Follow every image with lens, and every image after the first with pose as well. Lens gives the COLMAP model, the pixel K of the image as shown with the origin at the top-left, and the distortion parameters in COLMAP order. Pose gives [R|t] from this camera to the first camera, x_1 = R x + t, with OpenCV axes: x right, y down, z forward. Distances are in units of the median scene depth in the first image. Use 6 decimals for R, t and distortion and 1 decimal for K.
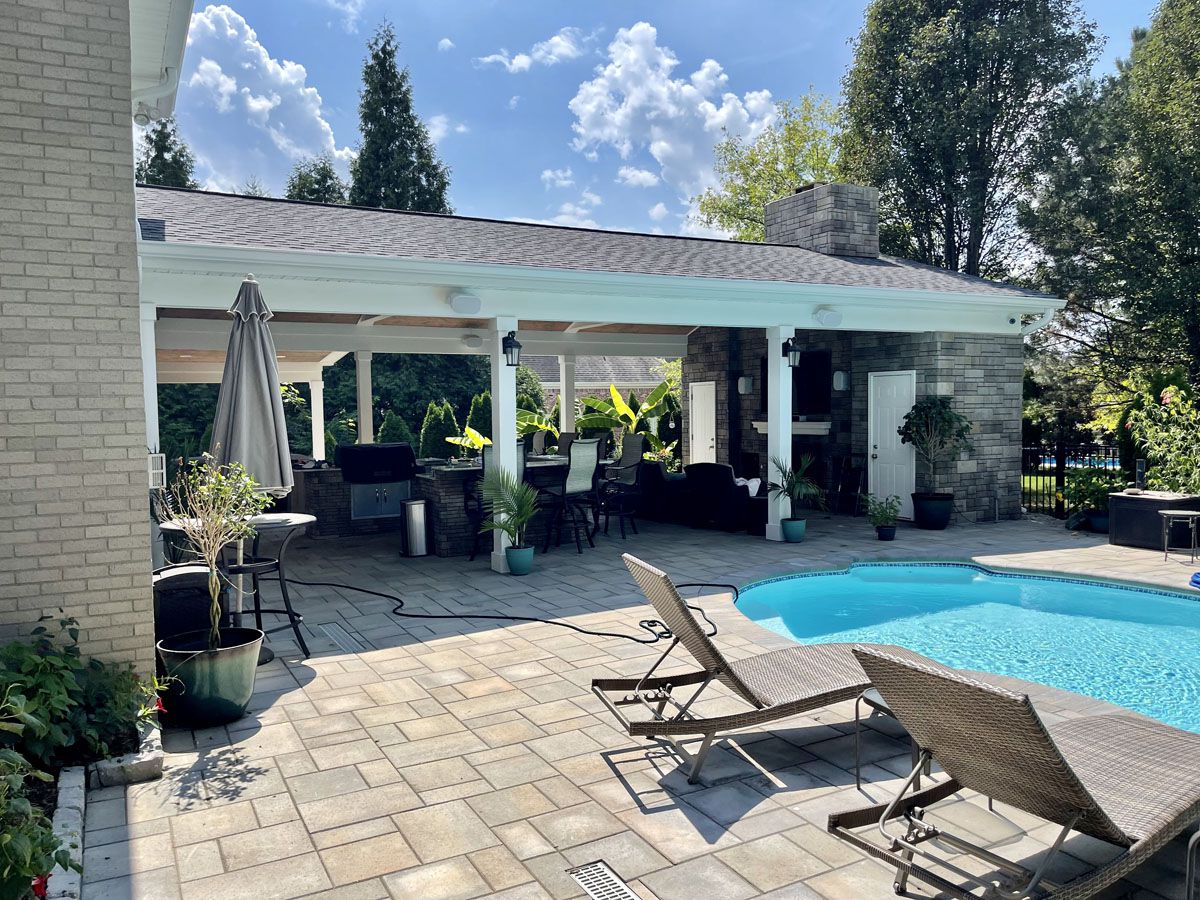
lens RADIAL K [[913.8, 0, 603.9], [0, 913.8, 450.7], [0, 0, 1]] dist [0.041770, -0.084539]
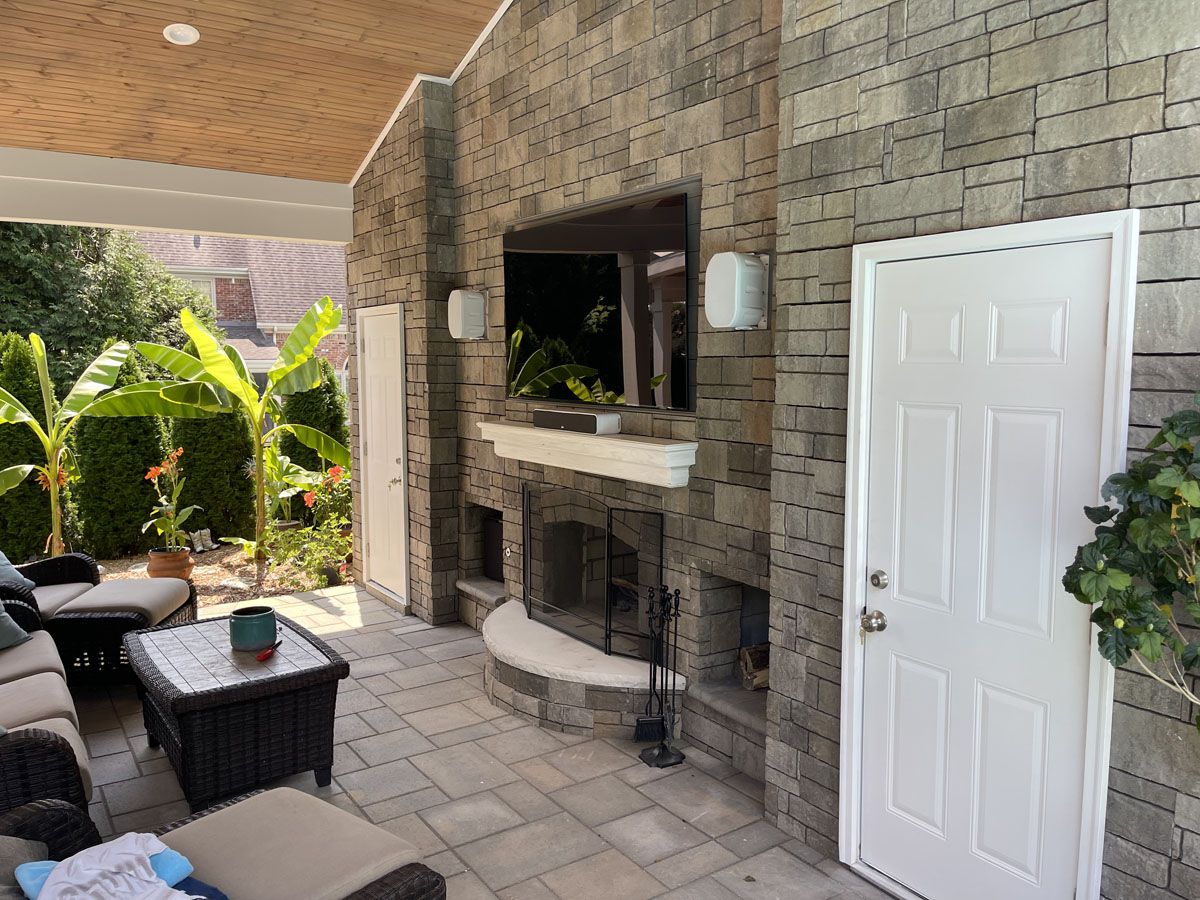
lens RADIAL K [[913.8, 0, 600.1], [0, 913.8, 448.1], [0, 0, 1]] dist [0.041770, -0.084539]
pose [[0.994657, 0.002319, 0.103205, 0.191652], [-0.007643, 0.998658, 0.051224, -0.044142], [-0.102948, -0.051739, 0.993340, 0.732547]]
